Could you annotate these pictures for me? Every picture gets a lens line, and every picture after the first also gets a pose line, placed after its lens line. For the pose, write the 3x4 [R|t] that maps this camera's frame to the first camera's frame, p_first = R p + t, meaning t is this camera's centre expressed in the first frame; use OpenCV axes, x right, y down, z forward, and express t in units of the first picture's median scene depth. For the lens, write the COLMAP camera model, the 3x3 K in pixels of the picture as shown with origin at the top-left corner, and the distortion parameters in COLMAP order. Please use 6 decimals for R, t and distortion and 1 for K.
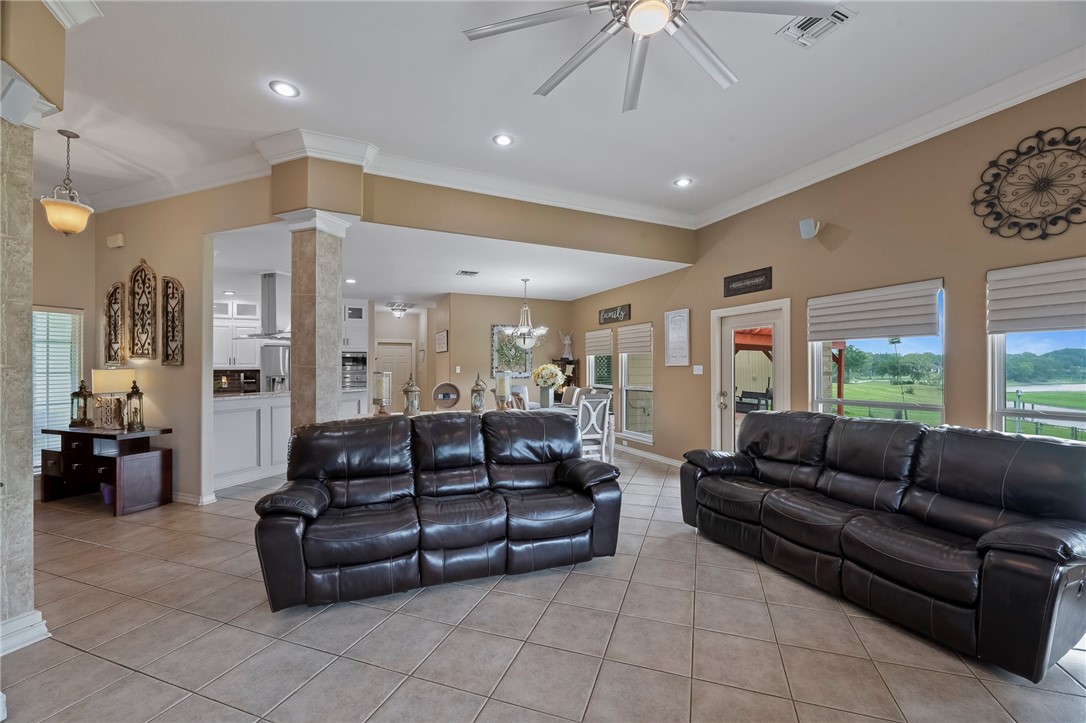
lens RADIAL K [[440.5, 0, 537.2], [0, 440.5, 368.6], [0, 0, 1]] dist [-0.006860, 0.000351]
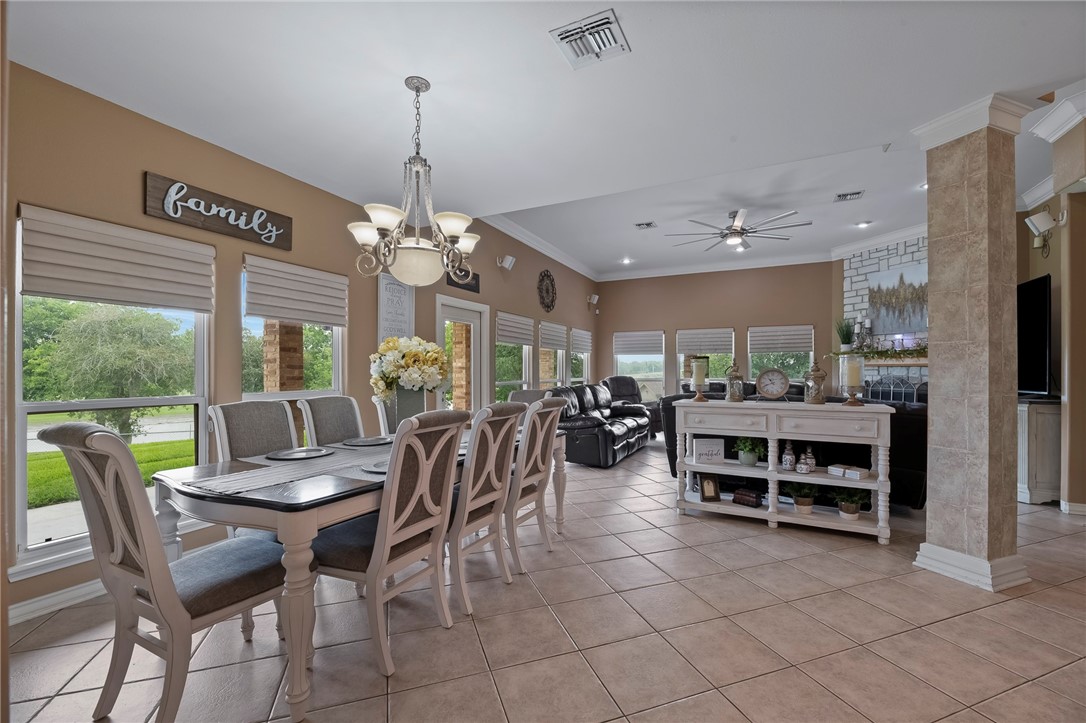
lens RADIAL K [[440.5, 0, 534.7], [0, 440.5, 373.4], [0, 0, 1]] dist [-0.006860, 0.000351]
pose [[-0.631425, -0.003602, 0.775429, -0.413823], [0.001846, 0.999979, 0.006148, 0.025338], [-0.775435, 0.005313, -0.631405, 1.360880]]
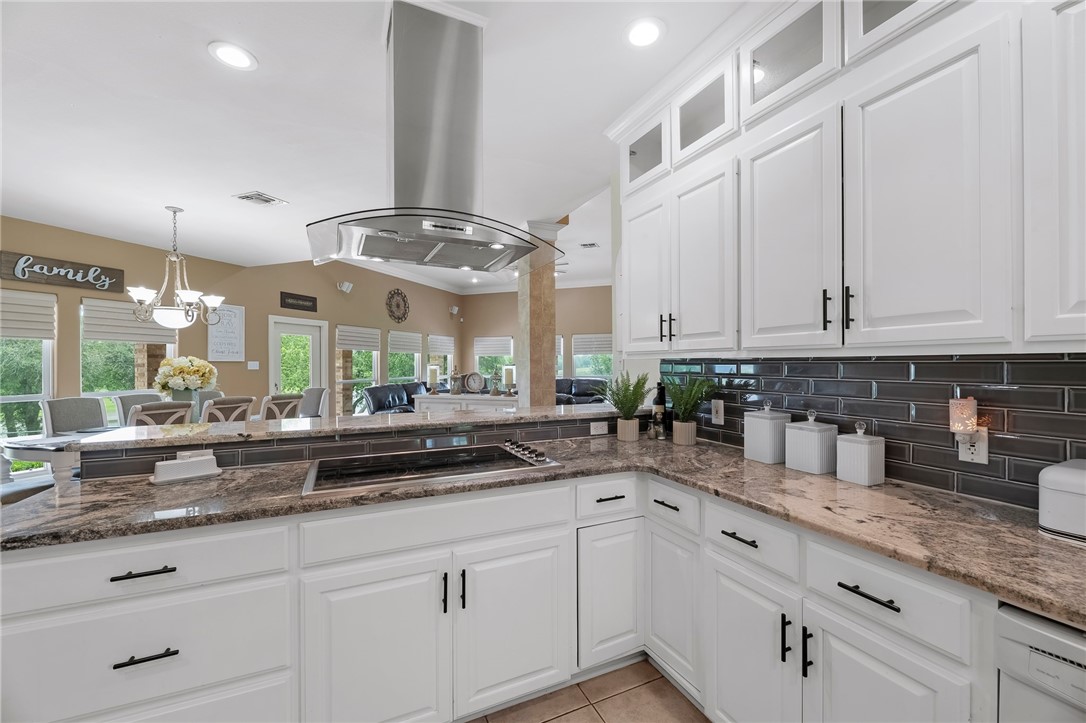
lens RADIAL K [[440.5, 0, 541.0], [0, 440.5, 365.2], [0, 0, 1]] dist [-0.006860, 0.000351]
pose [[-0.707373, 0.005166, 0.706821, -0.918773], [0.007206, 0.999974, -0.000097, 0.008273], [-0.706803, 0.005025, -0.707392, 1.268119]]
